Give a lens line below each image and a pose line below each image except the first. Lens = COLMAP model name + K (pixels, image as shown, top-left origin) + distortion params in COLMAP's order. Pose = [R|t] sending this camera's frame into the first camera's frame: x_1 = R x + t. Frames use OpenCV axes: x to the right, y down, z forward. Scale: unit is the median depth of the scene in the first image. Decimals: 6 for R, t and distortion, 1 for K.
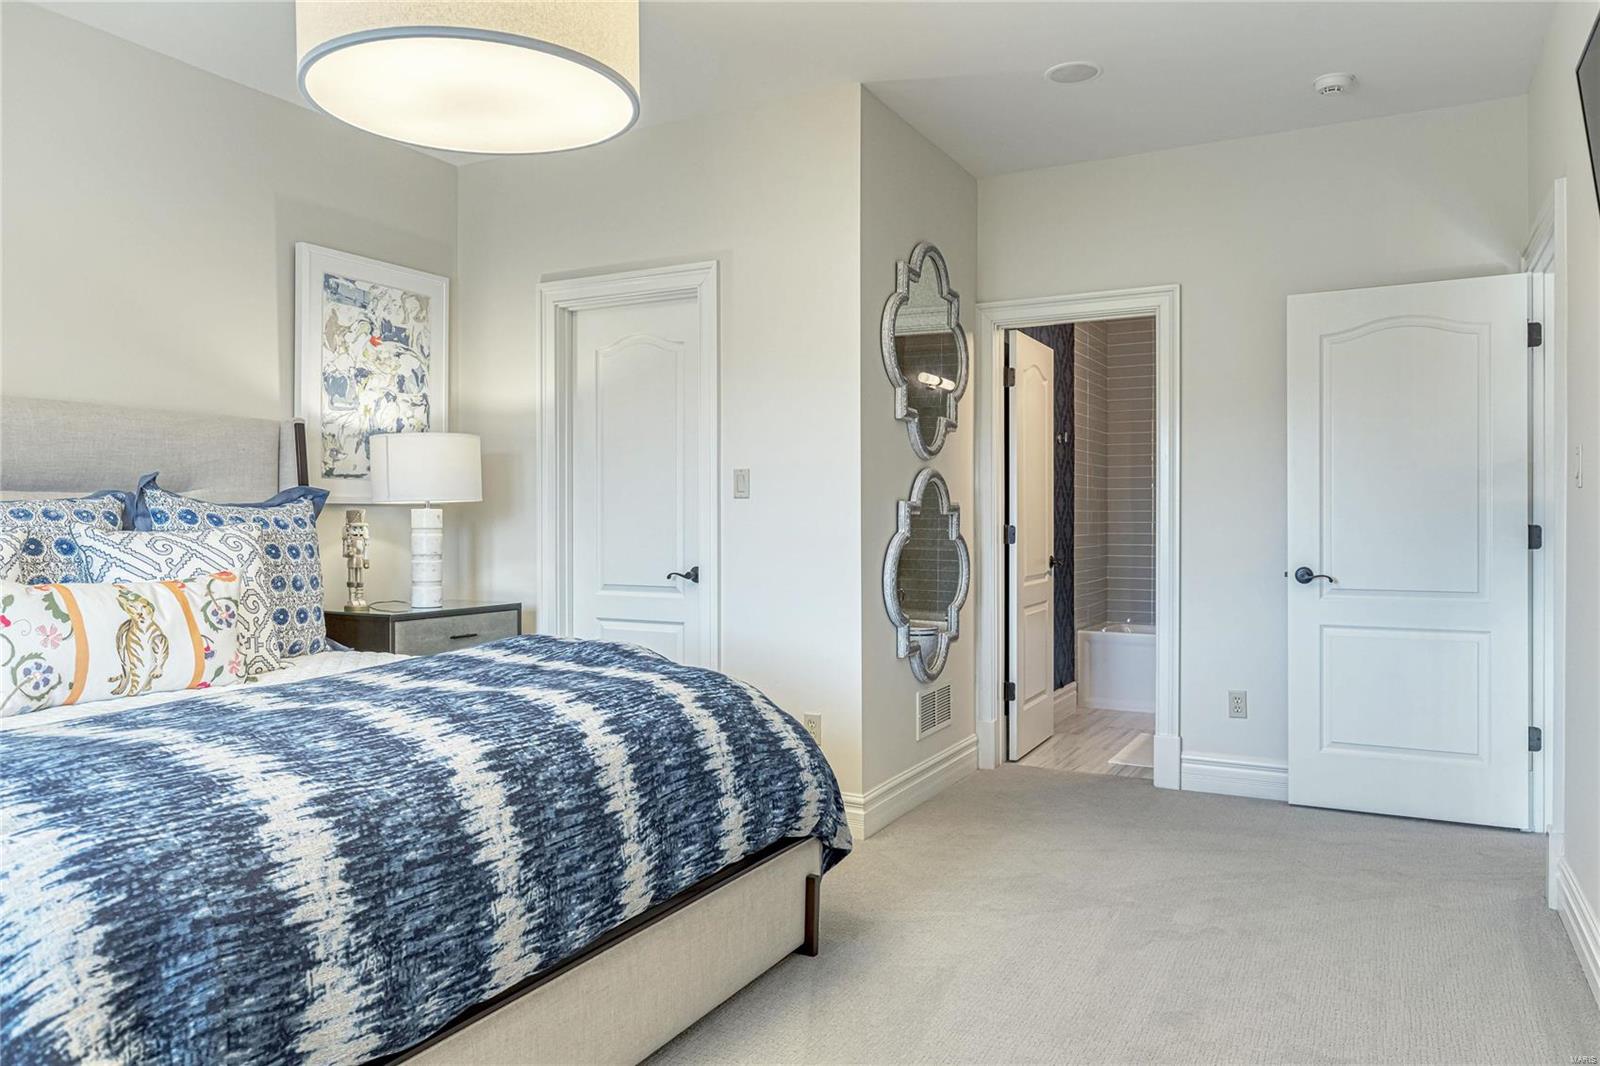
lens RADIAL K [[1124.3, 0, 791.0], [0, 1124.3, 524.9], [0, 0, 1]] dist [-0.005875, -0.000677]
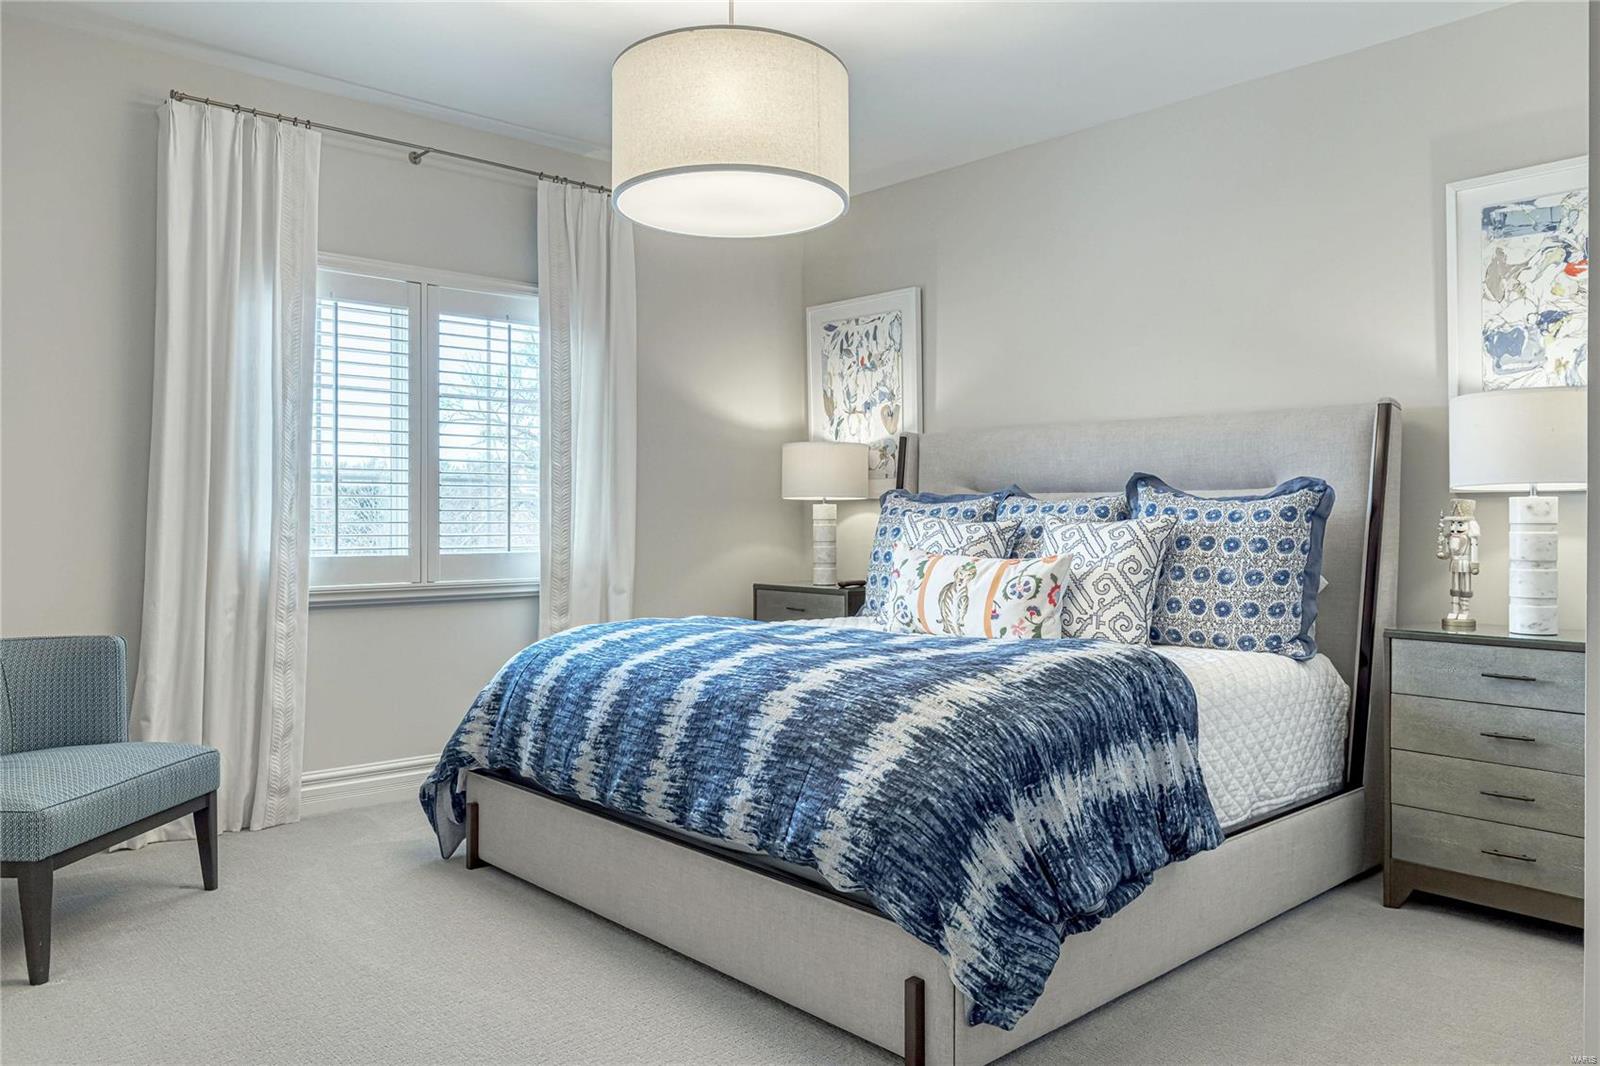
lens RADIAL K [[1124.3, 0, 791.5], [0, 1124.3, 528.4], [0, 0, 1]] dist [-0.005875, -0.000677]
pose [[-0.339671, 0.004677, -0.940533, 0.636687], [-0.006560, 0.999952, 0.007342, 0.004997], [0.940521, 0.008664, -0.339624, 0.996912]]
